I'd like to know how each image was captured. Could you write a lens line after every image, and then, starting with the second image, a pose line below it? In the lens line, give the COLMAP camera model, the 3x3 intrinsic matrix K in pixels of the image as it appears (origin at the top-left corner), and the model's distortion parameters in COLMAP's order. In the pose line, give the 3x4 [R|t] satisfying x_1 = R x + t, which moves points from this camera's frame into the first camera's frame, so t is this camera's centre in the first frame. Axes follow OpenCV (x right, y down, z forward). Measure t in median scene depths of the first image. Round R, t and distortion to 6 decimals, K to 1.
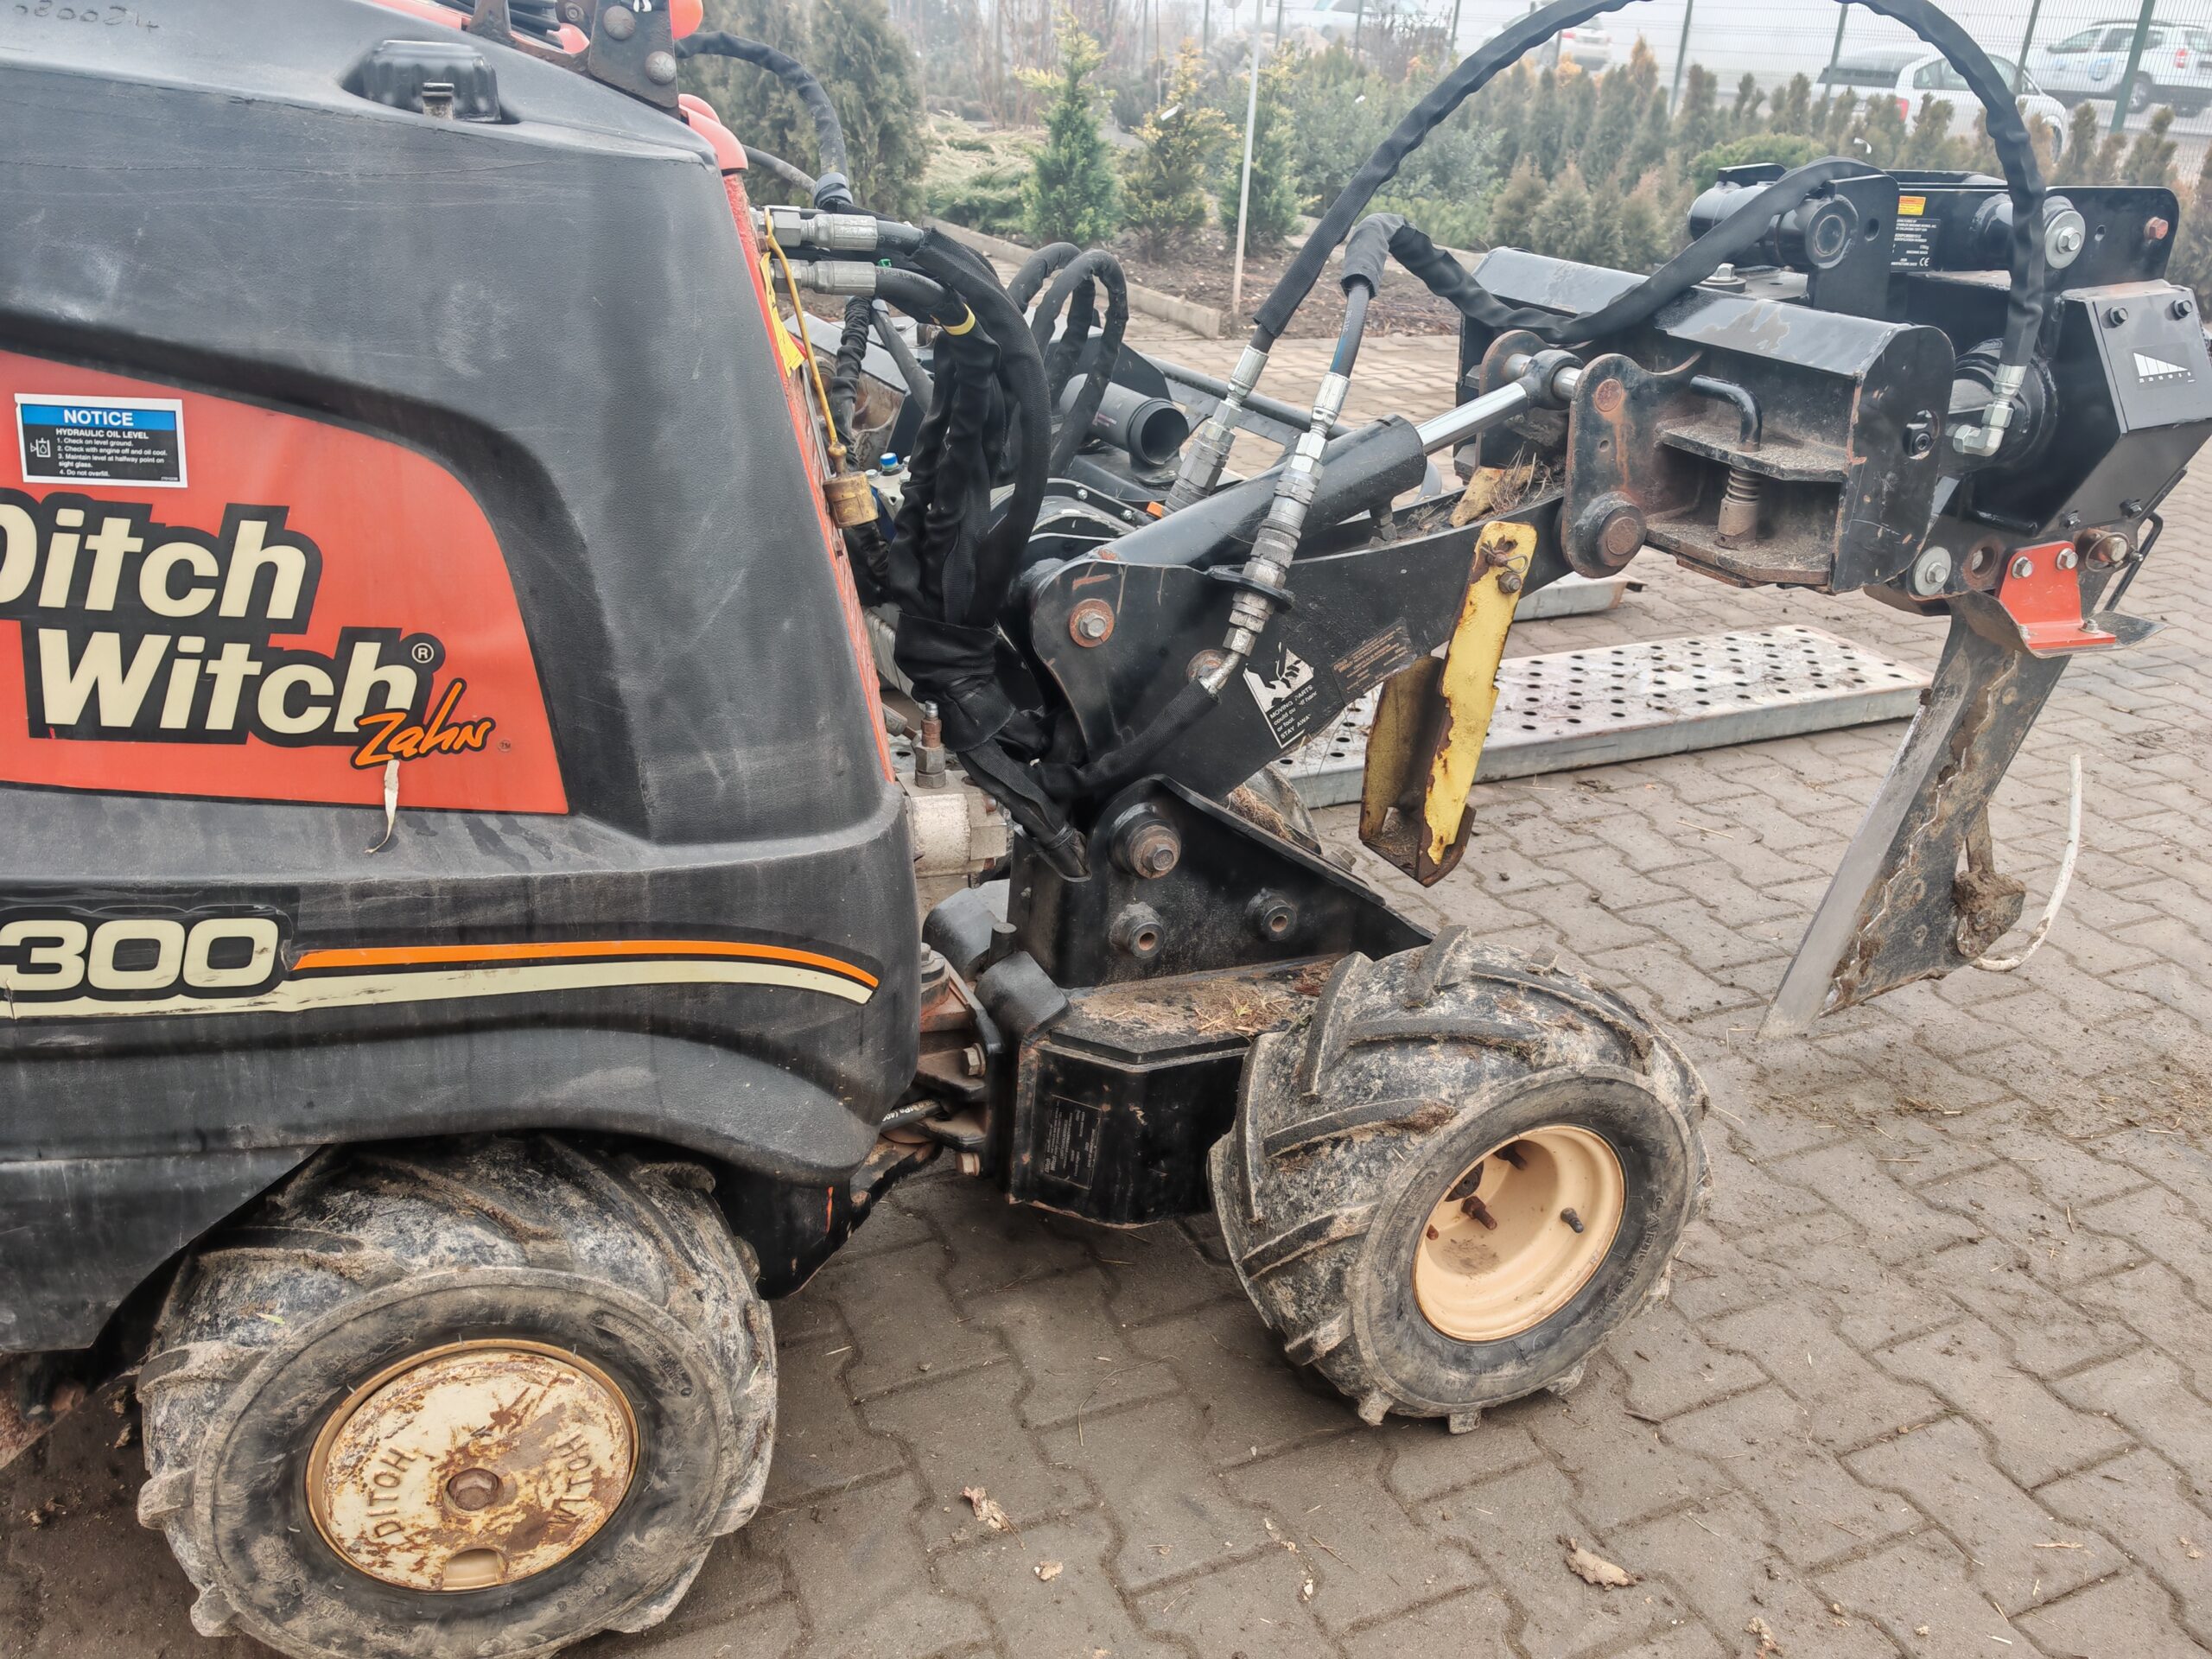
lens RADIAL K [[1787.1, 0, 1134.4], [0, 1787.1, 836.6], [0, 0, 1]] dist [-0.004832, -0.001027]
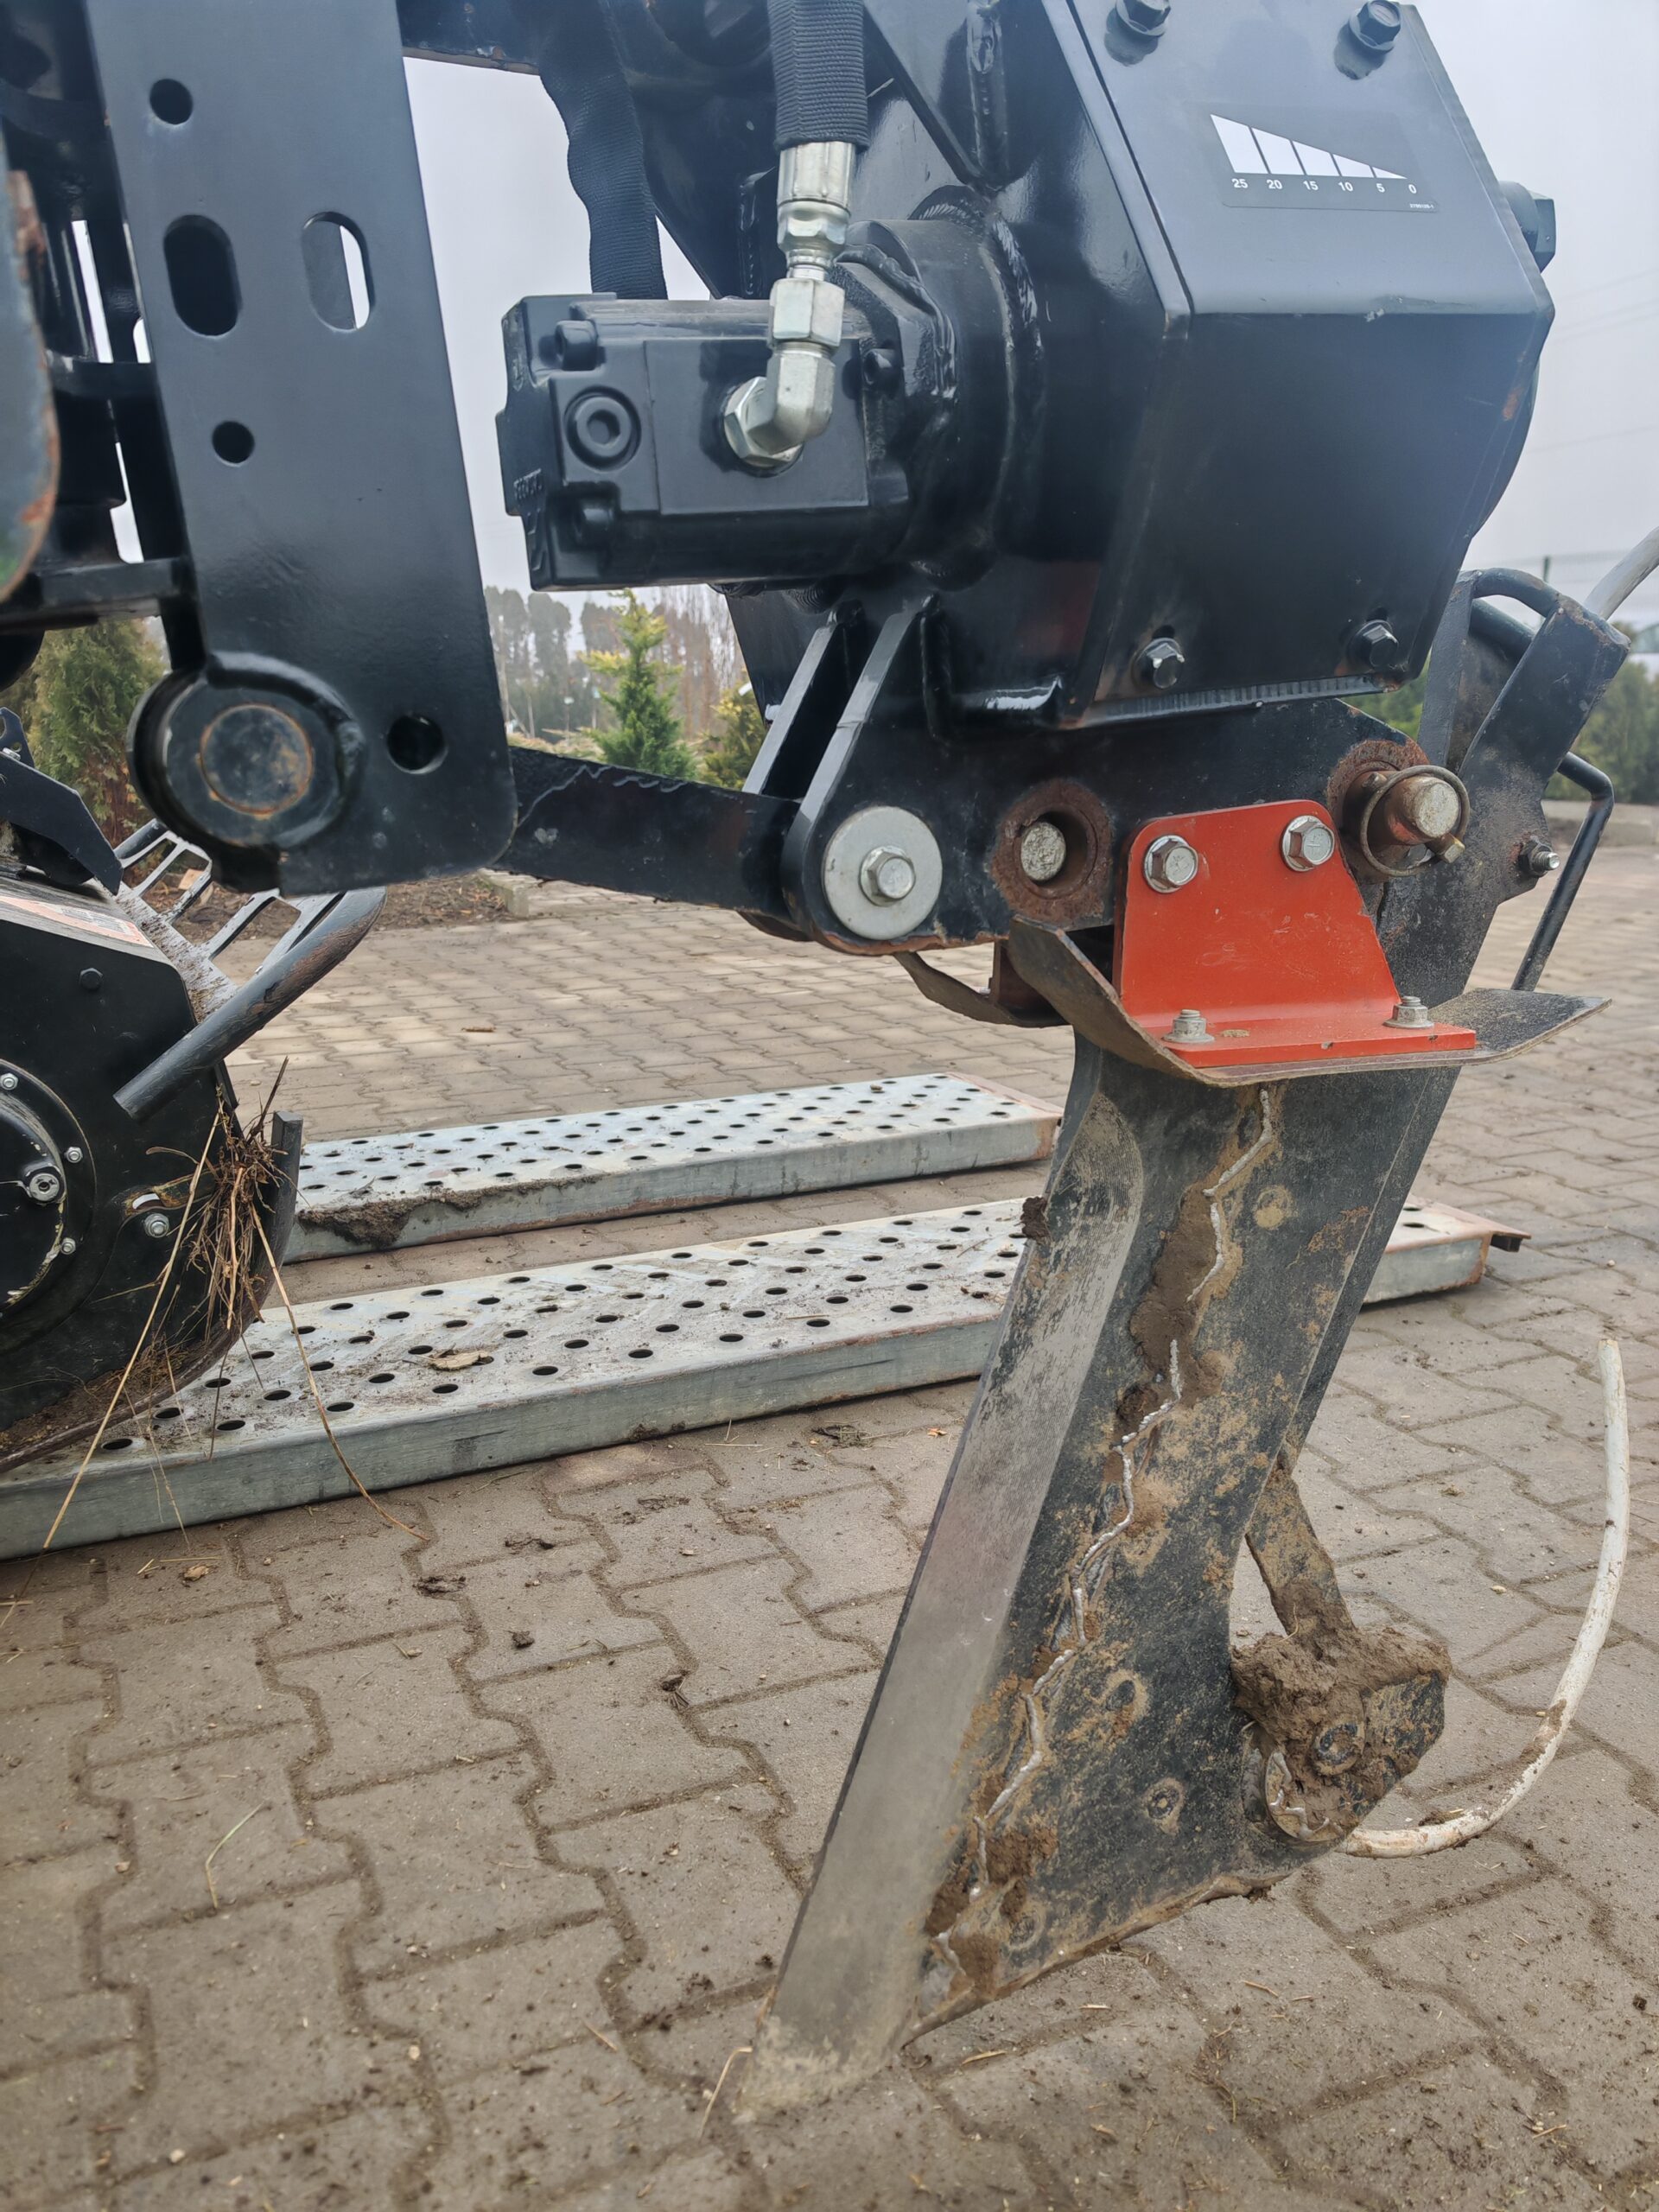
lens RADIAL K [[1787.1, 0, 829.5], [0, 1787.1, 1106.0], [0, 0, 1]] dist [-0.004832, -0.001027]
pose [[0.997056, -0.056829, -0.051467, 0.398202], [0.045465, 0.978753, -0.199938, -0.023468], [0.061736, 0.197009, 0.978456, 0.568902]]
